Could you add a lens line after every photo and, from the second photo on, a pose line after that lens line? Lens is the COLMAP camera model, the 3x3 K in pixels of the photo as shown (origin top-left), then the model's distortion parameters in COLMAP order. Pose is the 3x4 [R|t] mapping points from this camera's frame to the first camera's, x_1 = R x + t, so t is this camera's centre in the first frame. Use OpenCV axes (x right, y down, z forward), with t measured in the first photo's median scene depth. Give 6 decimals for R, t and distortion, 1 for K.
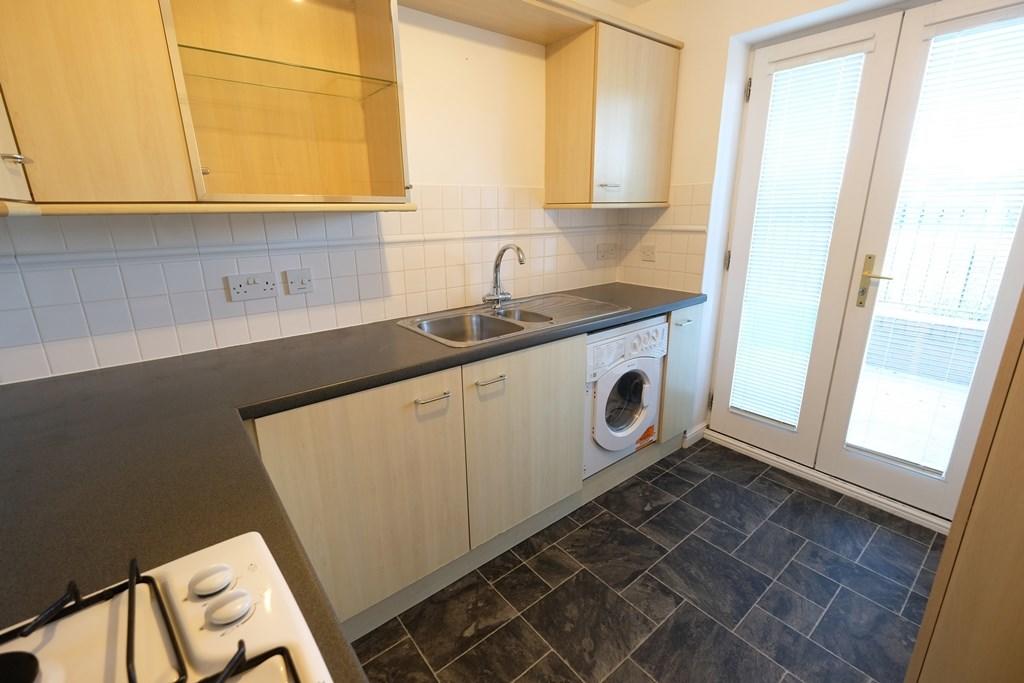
lens RADIAL K [[421.2, 0, 509.8], [0, 421.2, 356.9], [0, 0, 1]] dist [-0.000805, -0.009007]
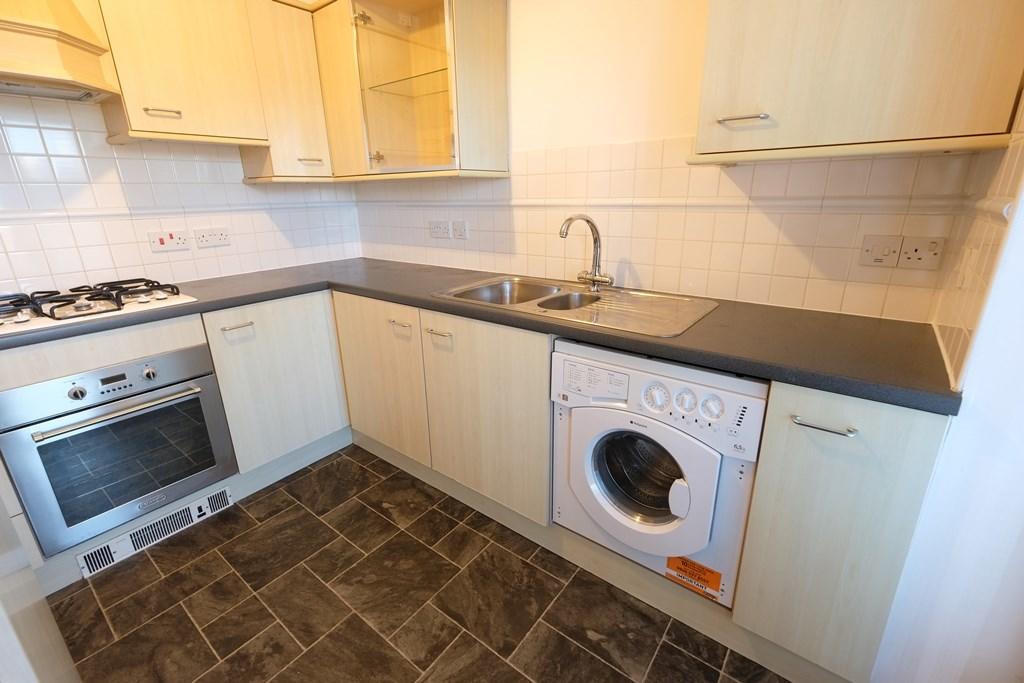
lens RADIAL K [[443.1, 0, 513.6], [0, 443.1, 330.0], [0, 0, 1]] dist [-0.002655, -0.000330]
pose [[0.256664, 0.309572, -0.915581, 1.032115], [-0.283367, 0.929788, 0.234940, -0.271494], [0.924027, 0.199145, 0.326366, 0.759917]]
